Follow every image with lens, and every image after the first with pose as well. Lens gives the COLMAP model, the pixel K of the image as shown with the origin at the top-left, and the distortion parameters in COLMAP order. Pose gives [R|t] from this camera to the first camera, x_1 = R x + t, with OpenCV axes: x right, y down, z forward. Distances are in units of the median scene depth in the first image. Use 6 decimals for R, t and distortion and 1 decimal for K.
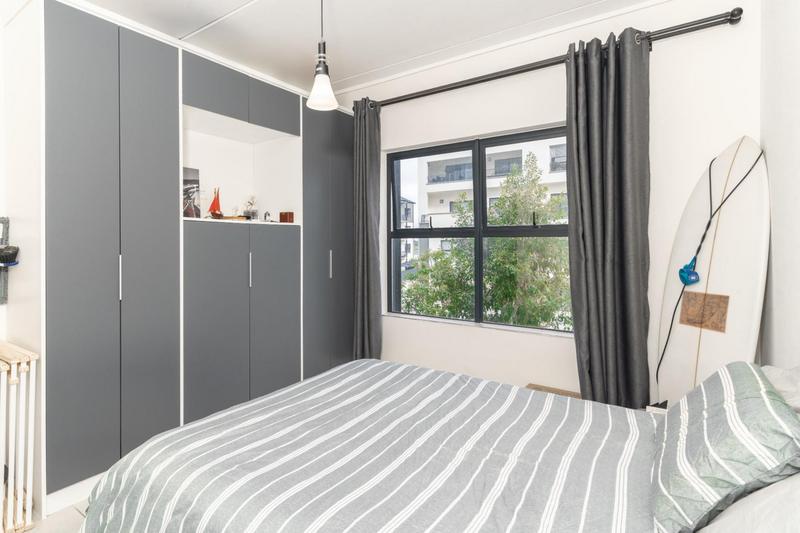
lens RADIAL K [[411.8, 0, 387.7], [0, 411.8, 243.4], [0, 0, 1]] dist [-0.000694, -0.000088]
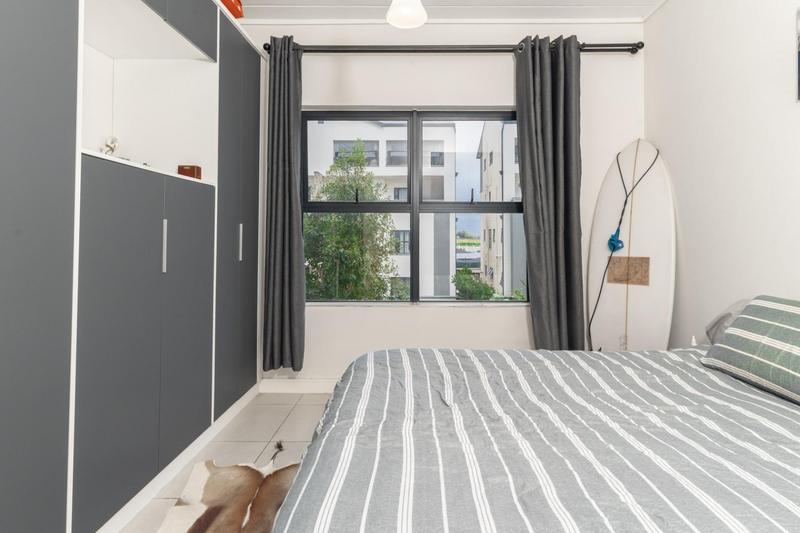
lens RADIAL K [[421.8, 0, 397.3], [0, 421.8, 225.7], [0, 0, 1]] dist [-0.000853, -0.000291]
pose [[0.821505, 0.022086, 0.569773, -0.526752], [-0.005412, 0.999507, -0.030940, 0.065832], [-0.570175, 0.022334, 0.821219, 0.318204]]
